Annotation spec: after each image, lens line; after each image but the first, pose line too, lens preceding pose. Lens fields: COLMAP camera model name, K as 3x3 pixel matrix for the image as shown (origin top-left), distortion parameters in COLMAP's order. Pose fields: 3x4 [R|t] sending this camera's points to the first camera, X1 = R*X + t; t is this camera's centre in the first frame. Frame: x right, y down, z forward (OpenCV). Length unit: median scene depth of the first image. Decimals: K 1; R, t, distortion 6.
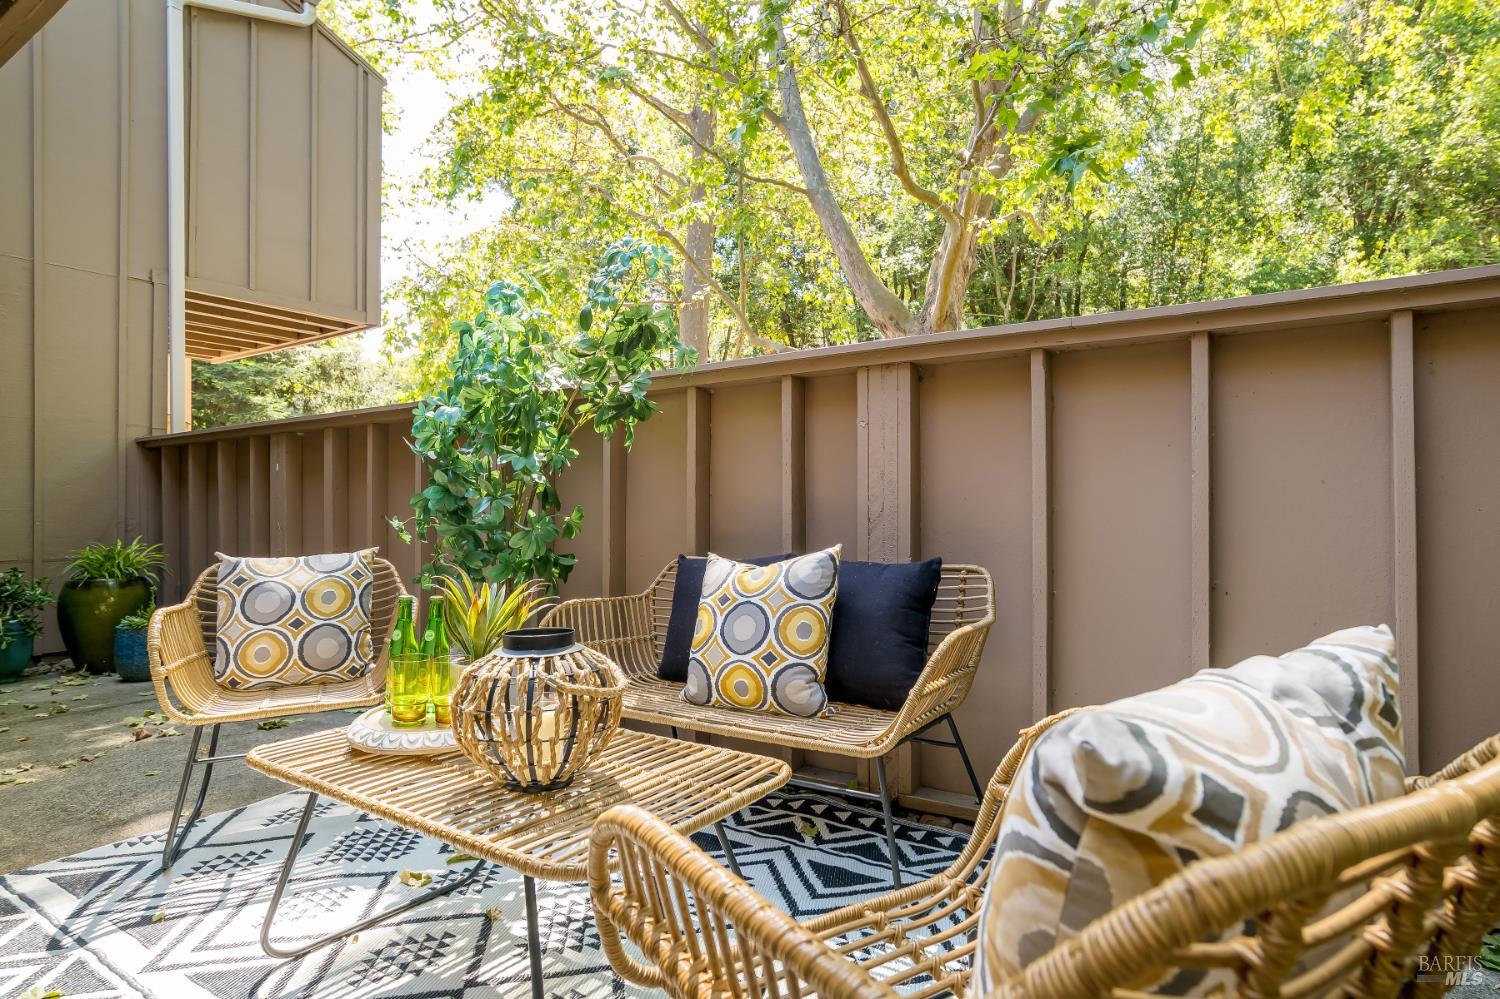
lens RADIAL K [[808.4, 0, 750.0], [0, 808.4, 499.5], [0, 0, 1]] dist [-0.001046, -0.000001]
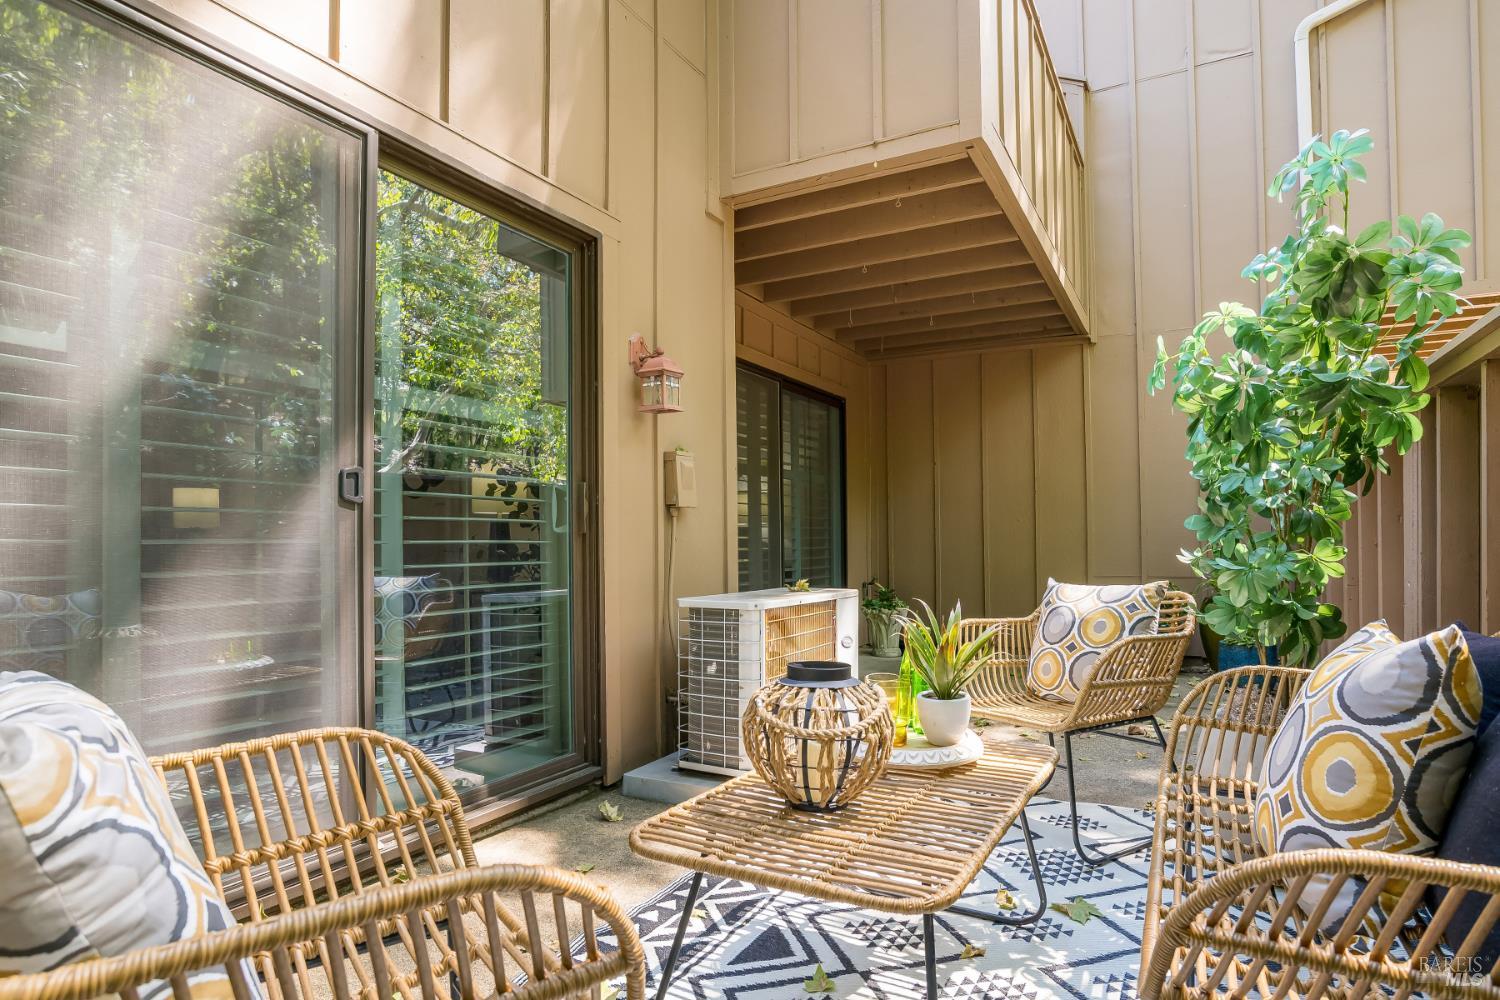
lens RADIAL K [[791.4, 0, 755.6], [0, 791.4, 493.1], [0, 0, 1]] dist [-0.015043, 0.000697]
pose [[0.086834, -0.058196, -0.994522, 0.547639], [0.033590, 0.997896, -0.055461, -0.012647], [0.995656, -0.028590, 0.088606, 0.539456]]
